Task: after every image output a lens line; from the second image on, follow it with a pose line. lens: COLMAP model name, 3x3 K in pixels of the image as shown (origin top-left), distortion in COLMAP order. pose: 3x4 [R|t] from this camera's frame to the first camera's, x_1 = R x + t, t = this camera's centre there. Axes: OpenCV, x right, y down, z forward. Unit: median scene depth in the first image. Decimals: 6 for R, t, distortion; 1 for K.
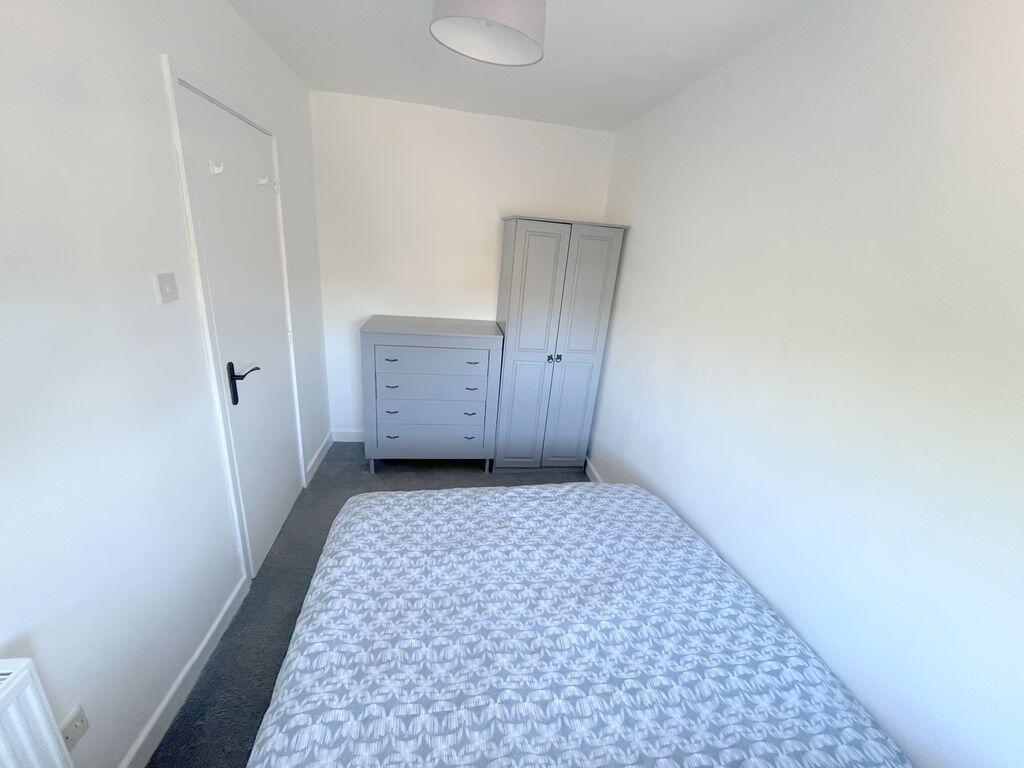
lens RADIAL K [[413.0, 0, 513.8], [0, 413.0, 387.0], [0, 0, 1]] dist [-0.000655, -0.000041]
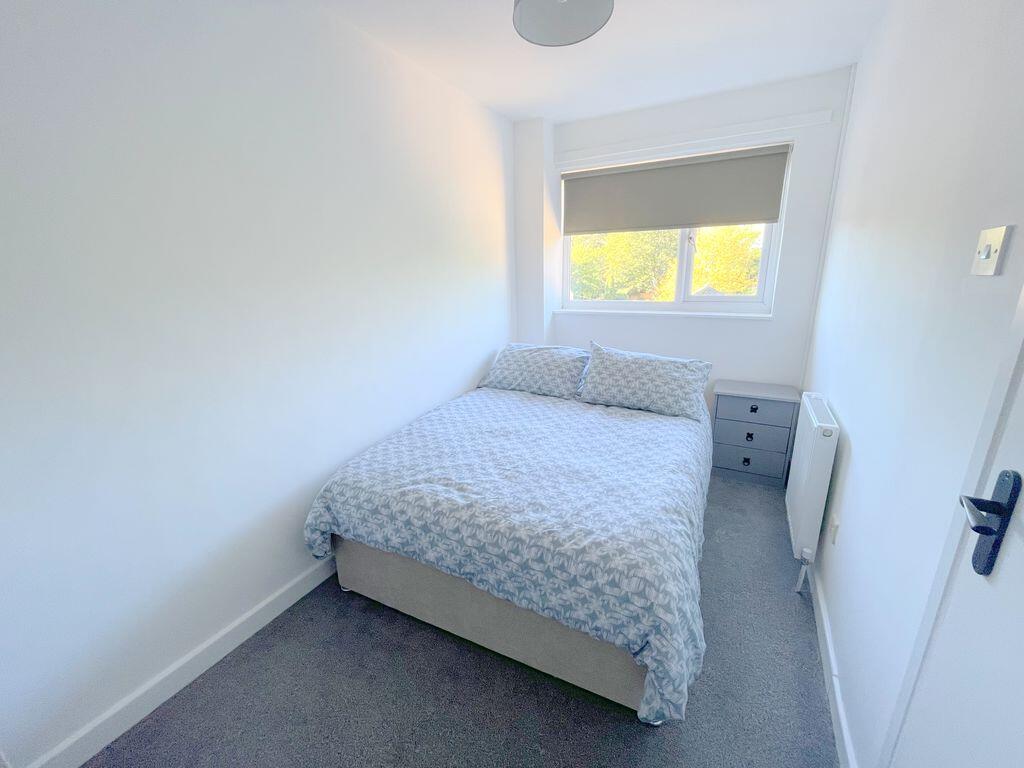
lens RADIAL K [[413.0, 0, 515.9], [0, 413.0, 381.1], [0, 0, 1]] dist [-0.000655, -0.000041]
pose [[-0.806856, -0.216846, 0.549510, -0.585712], [0.155681, 0.819261, 0.551884, -0.462536], [-0.569866, 0.530839, -0.627267, 1.654405]]
